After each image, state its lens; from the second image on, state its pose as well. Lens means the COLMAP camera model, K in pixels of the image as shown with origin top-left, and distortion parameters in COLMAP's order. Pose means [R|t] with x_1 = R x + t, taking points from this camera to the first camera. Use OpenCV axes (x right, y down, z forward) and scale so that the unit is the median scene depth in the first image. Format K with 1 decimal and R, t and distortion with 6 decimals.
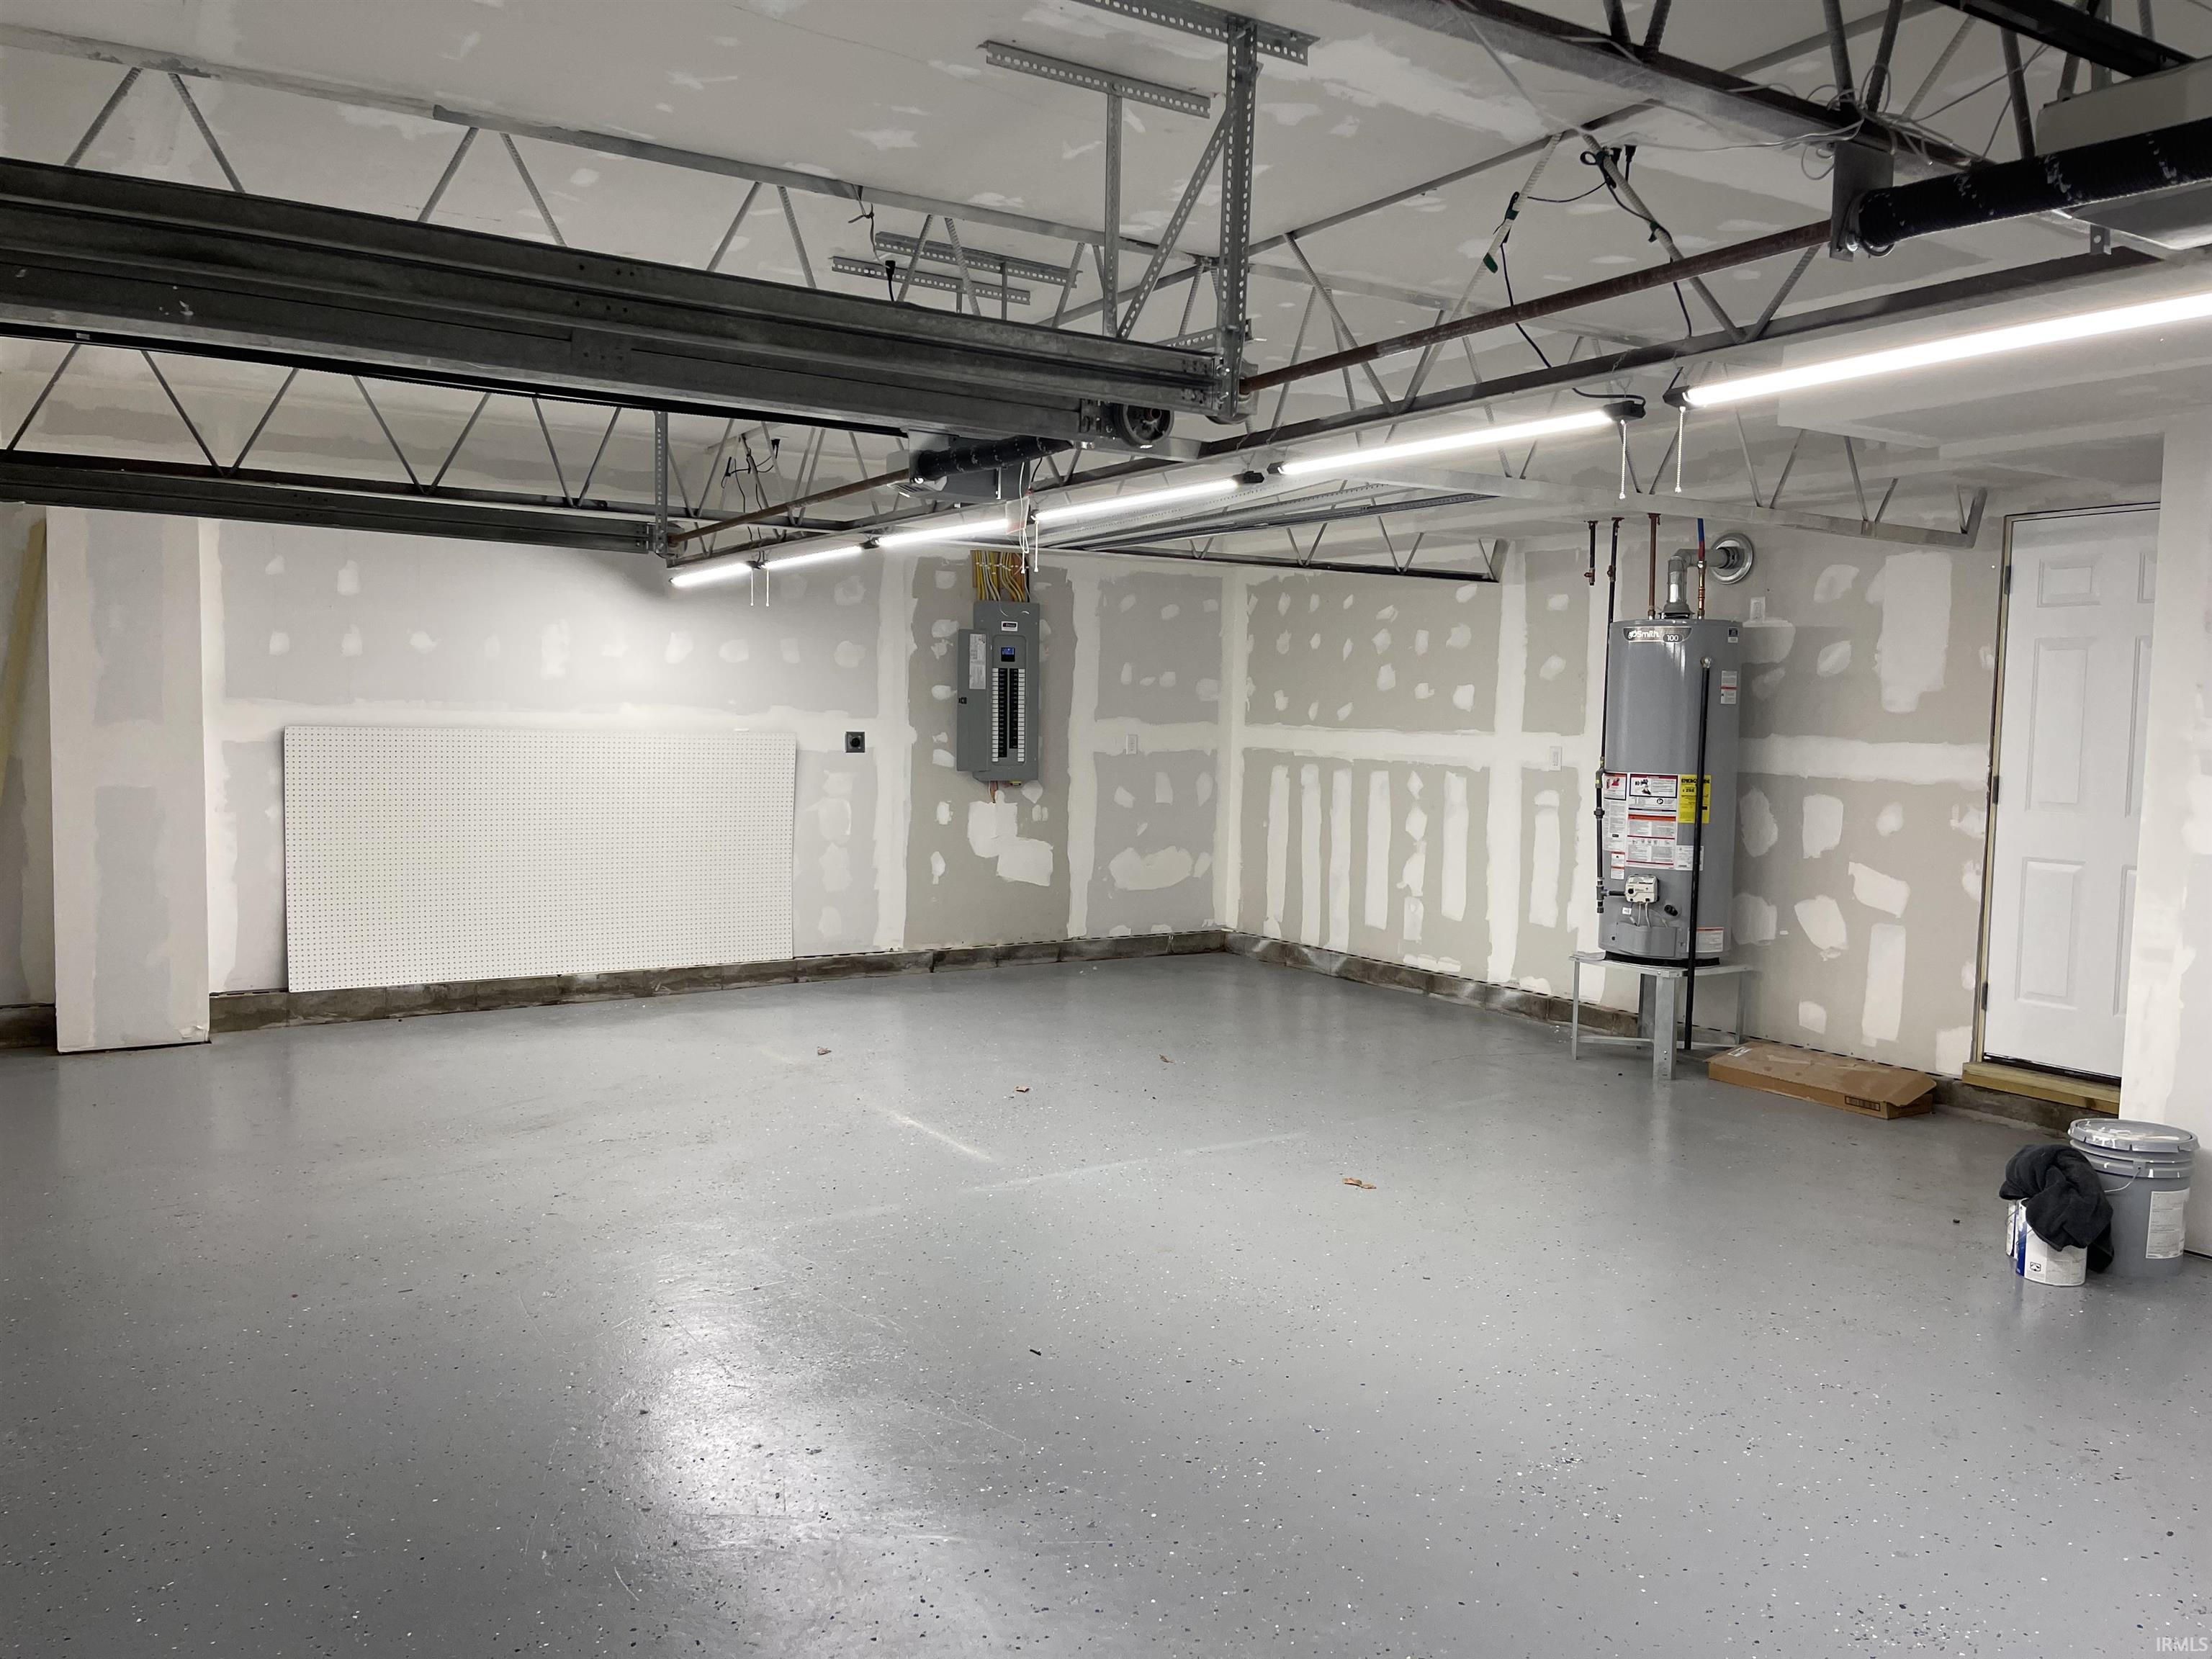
lens RADIAL K [[1670.5, 0, 1101.3], [0, 1670.5, 829.4], [0, 0, 1]] dist [0.066422, -0.088367]
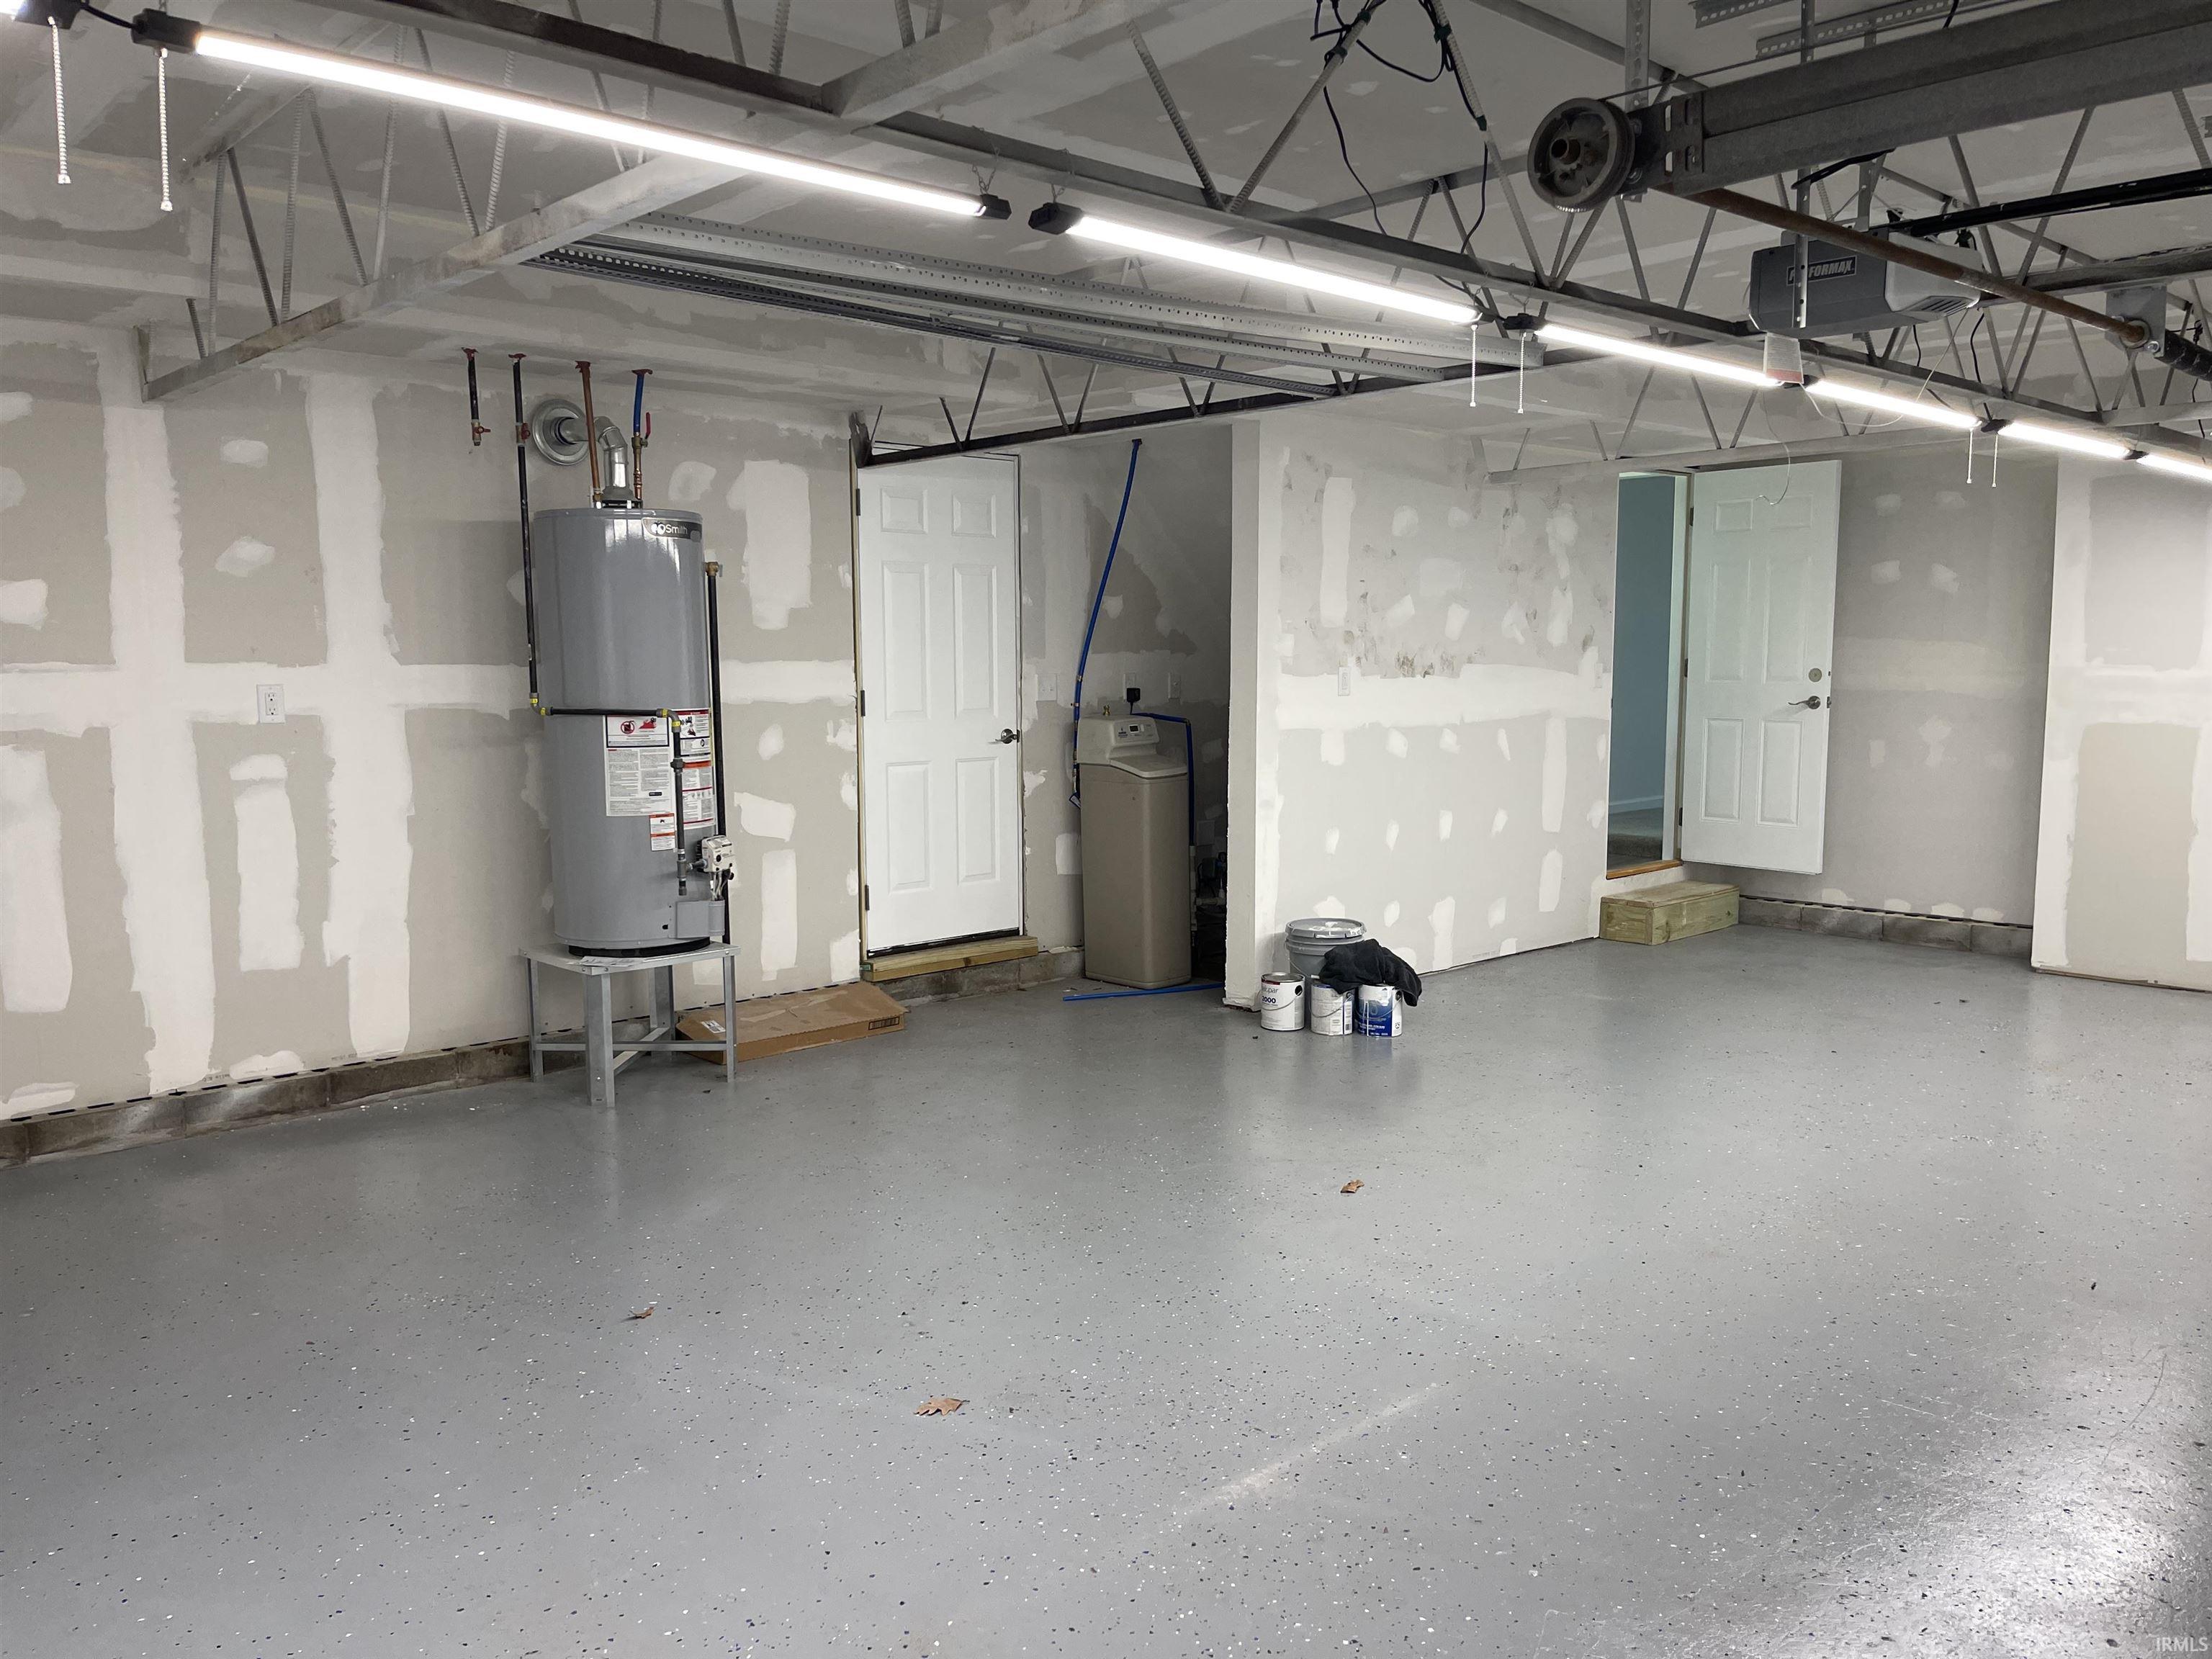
lens RADIAL K [[1670.5, 0, 1113.3], [0, 1670.5, 819.2], [0, 0, 1]] dist [0.066422, -0.088367]
pose [[-0.184090, -0.120754, 0.975464, -0.462434], [0.065263, 0.988733, 0.134713, -0.071965], [-0.980740, 0.088461, -0.174135, 0.904457]]
